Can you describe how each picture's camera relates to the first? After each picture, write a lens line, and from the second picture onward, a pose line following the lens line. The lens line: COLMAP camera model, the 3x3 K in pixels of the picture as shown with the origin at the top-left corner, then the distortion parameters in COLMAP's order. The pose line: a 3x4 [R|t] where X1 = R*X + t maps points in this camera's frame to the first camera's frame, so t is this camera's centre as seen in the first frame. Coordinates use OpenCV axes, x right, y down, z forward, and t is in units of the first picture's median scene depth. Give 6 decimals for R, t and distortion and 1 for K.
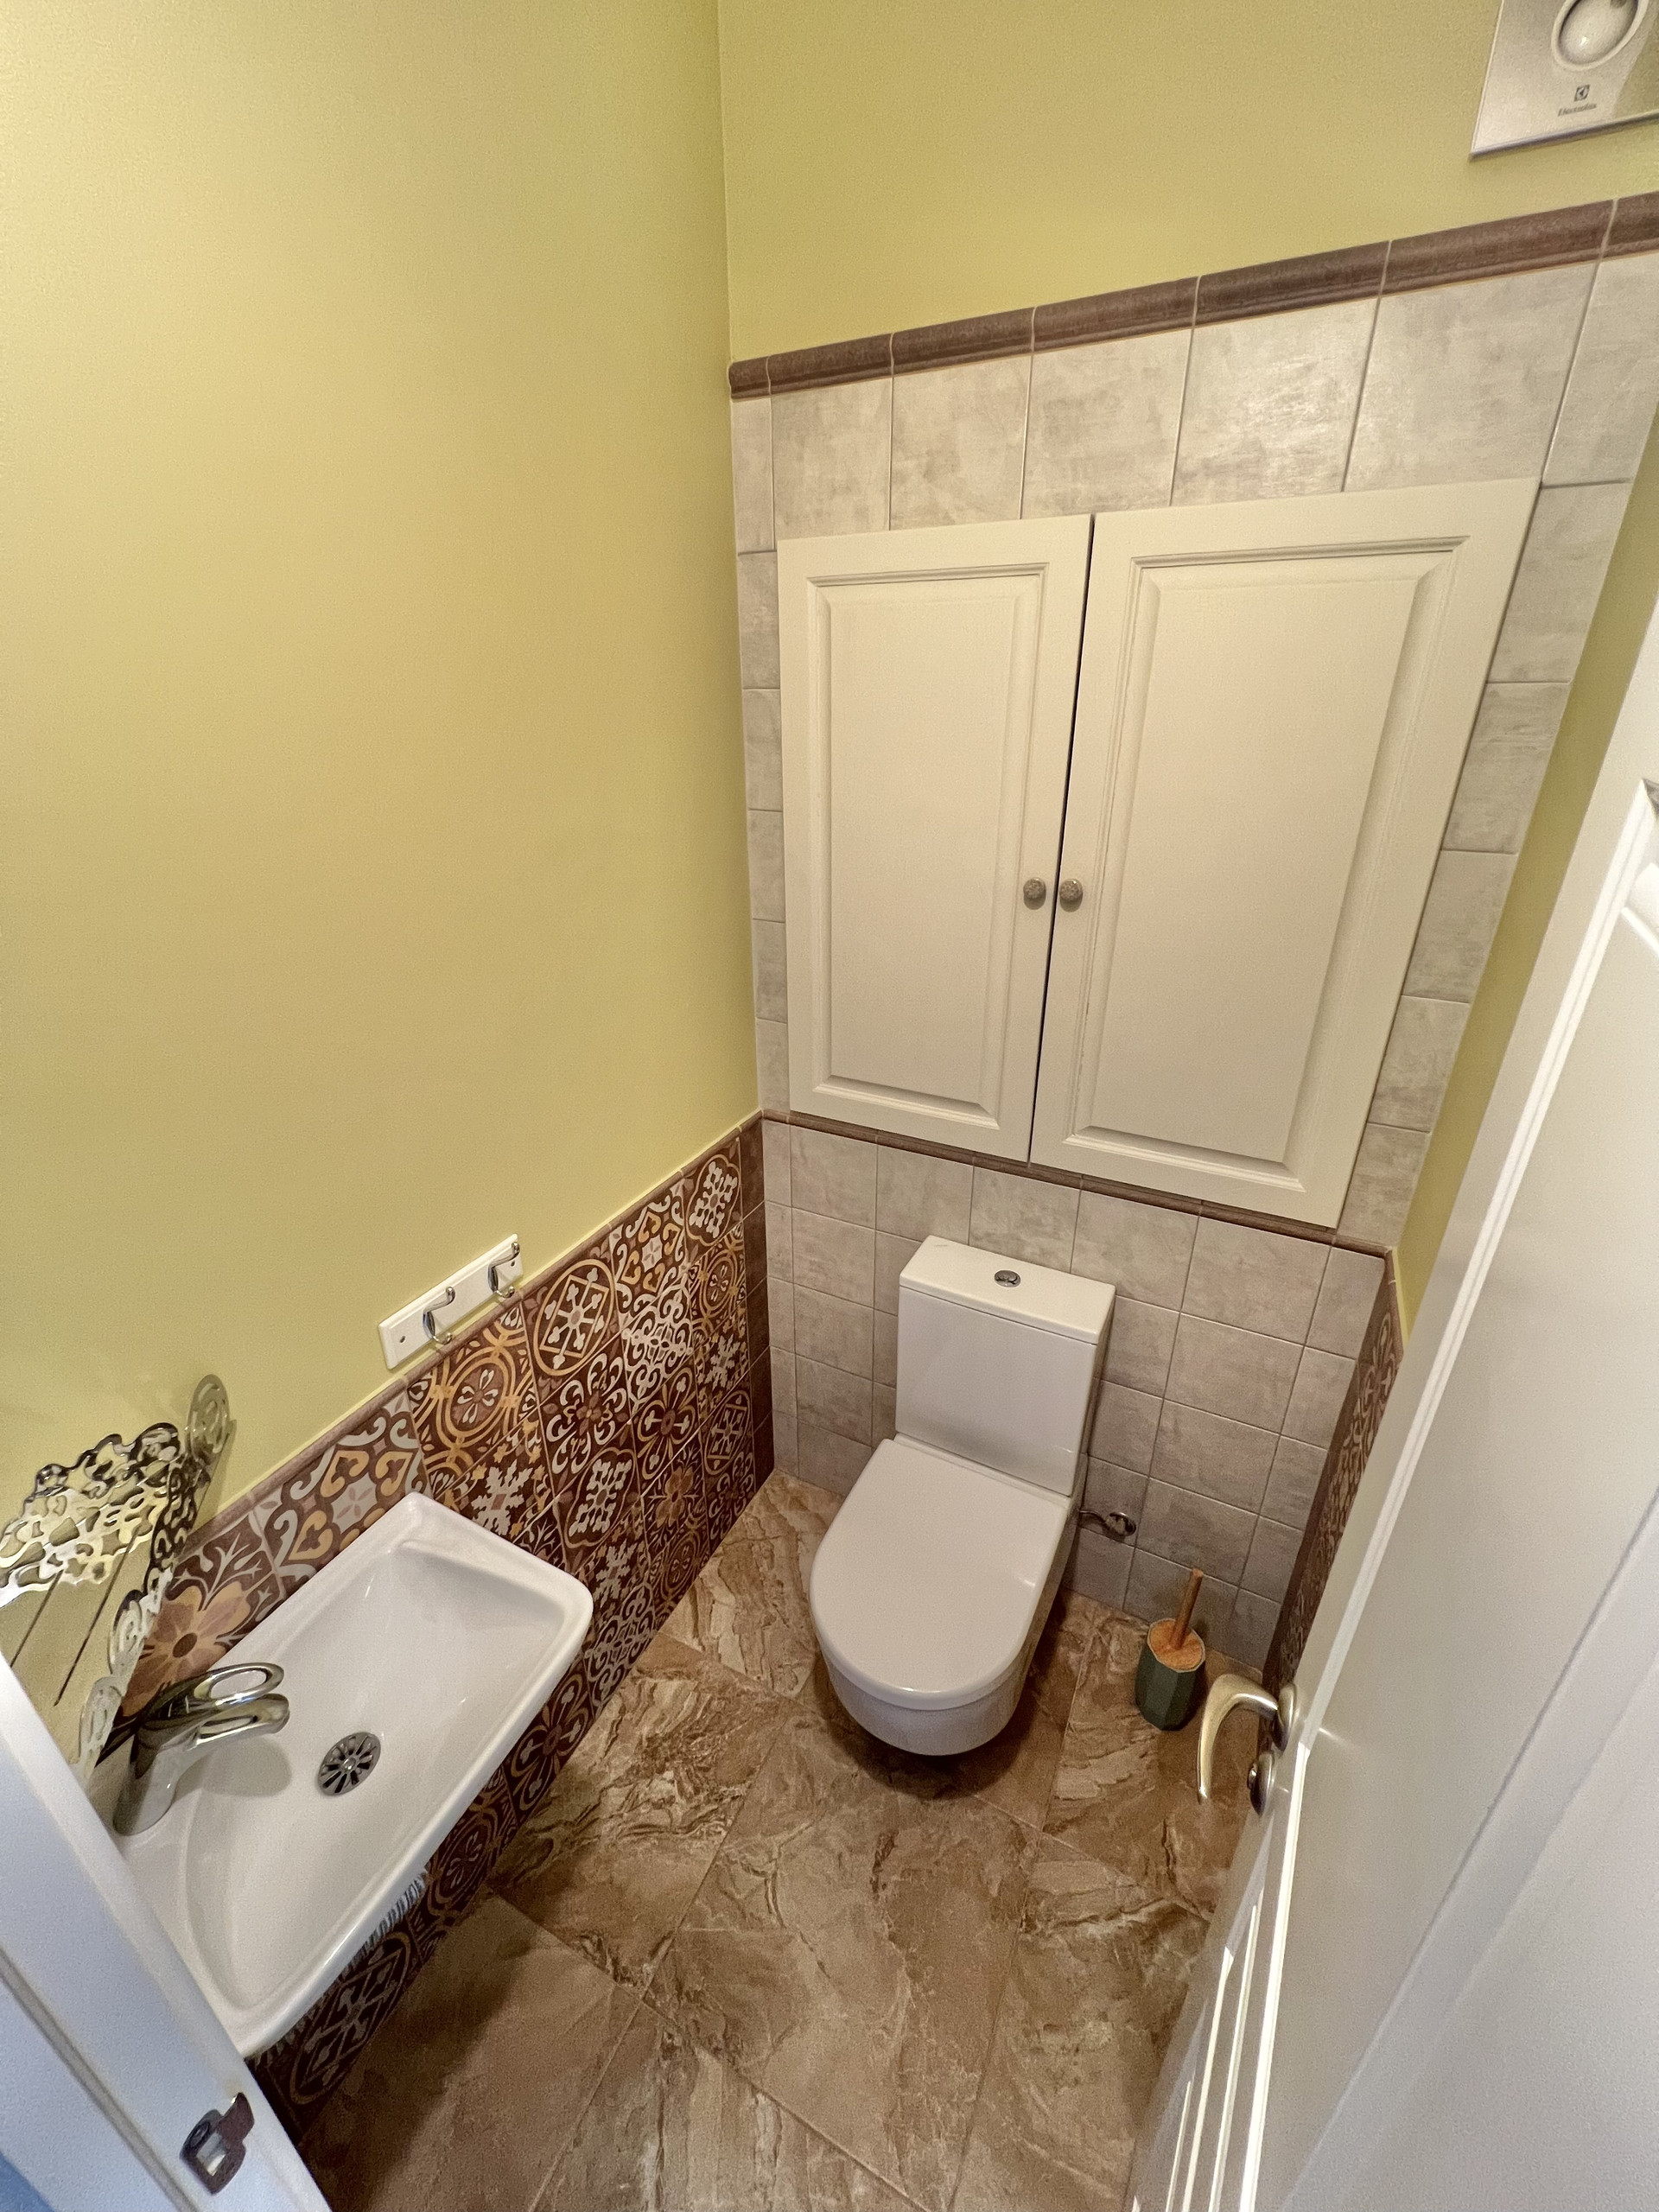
lens RADIAL K [[888.5, 0, 830.0], [0, 888.5, 1101.1], [0, 0, 1]] dist [-0.002384, 0.000434]
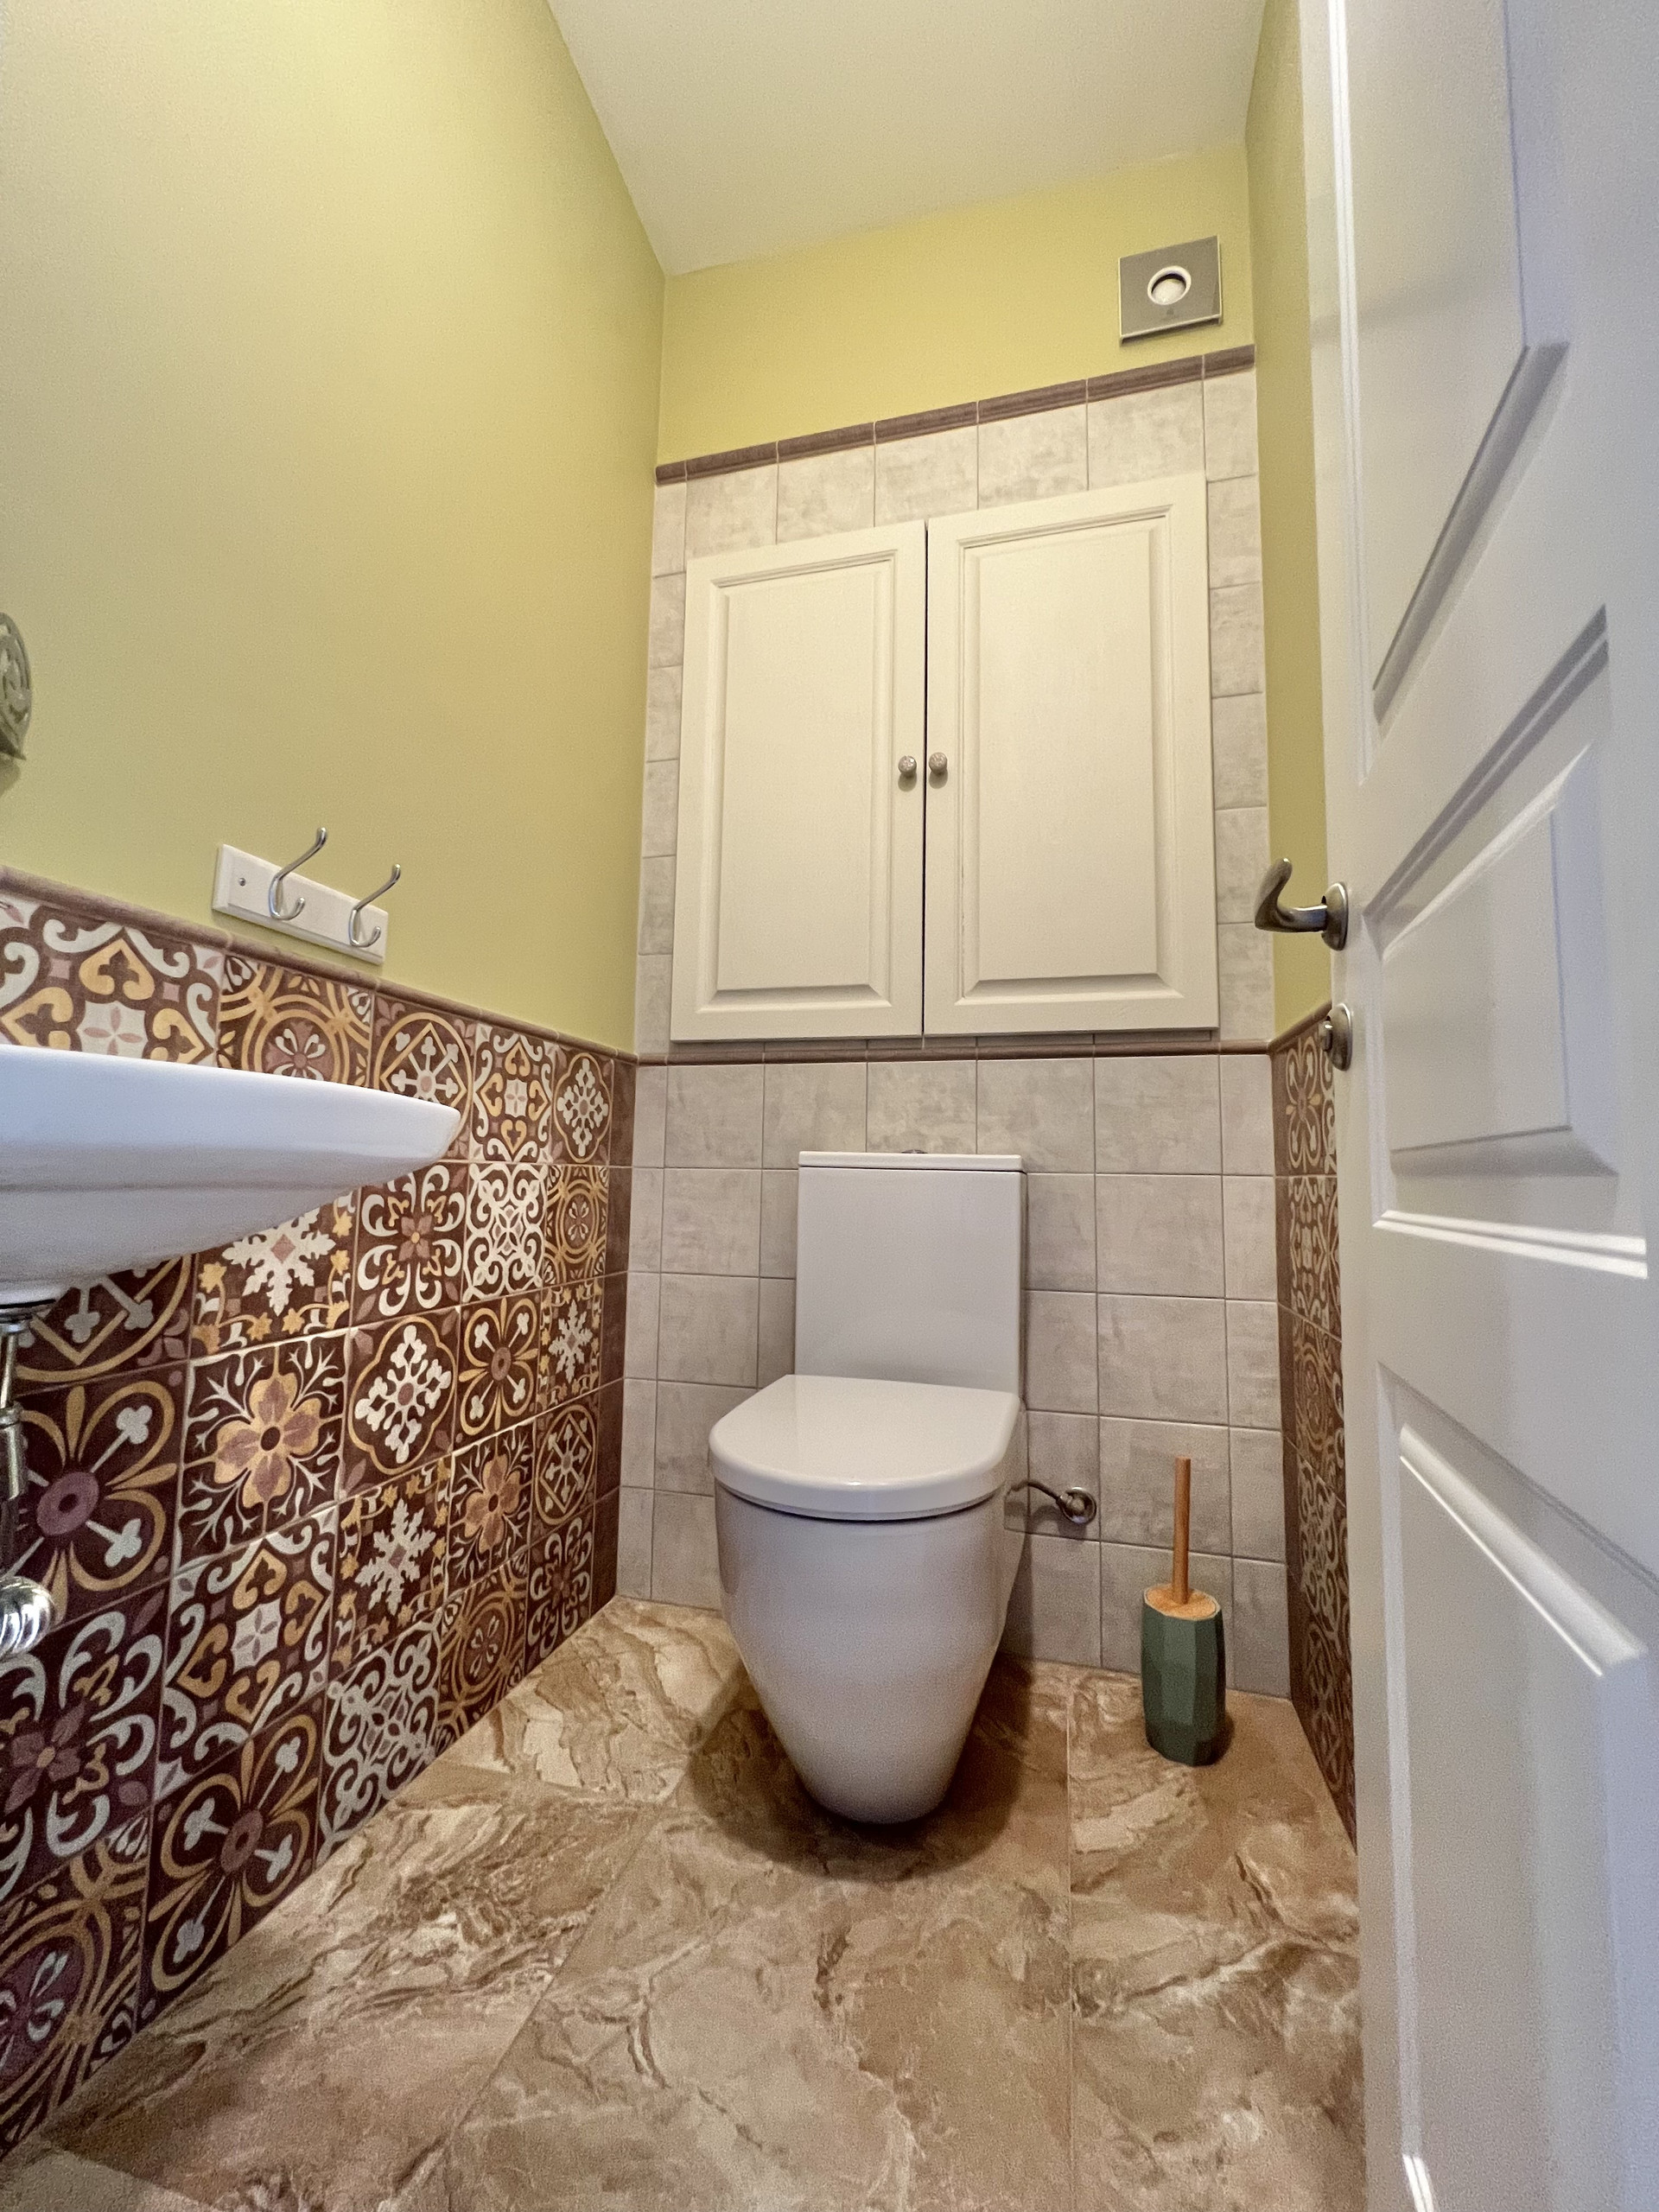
lens RADIAL K [[895.4, 0, 832.1], [0, 895.4, 1104.0], [0, 0, 1]] dist [-0.002239, 0.000003]
pose [[0.977661, 0.038018, 0.206719, -0.083334], [0.069021, 0.870897, -0.486595, 0.641106], [-0.198530, 0.489993, 0.848818, 0.215709]]
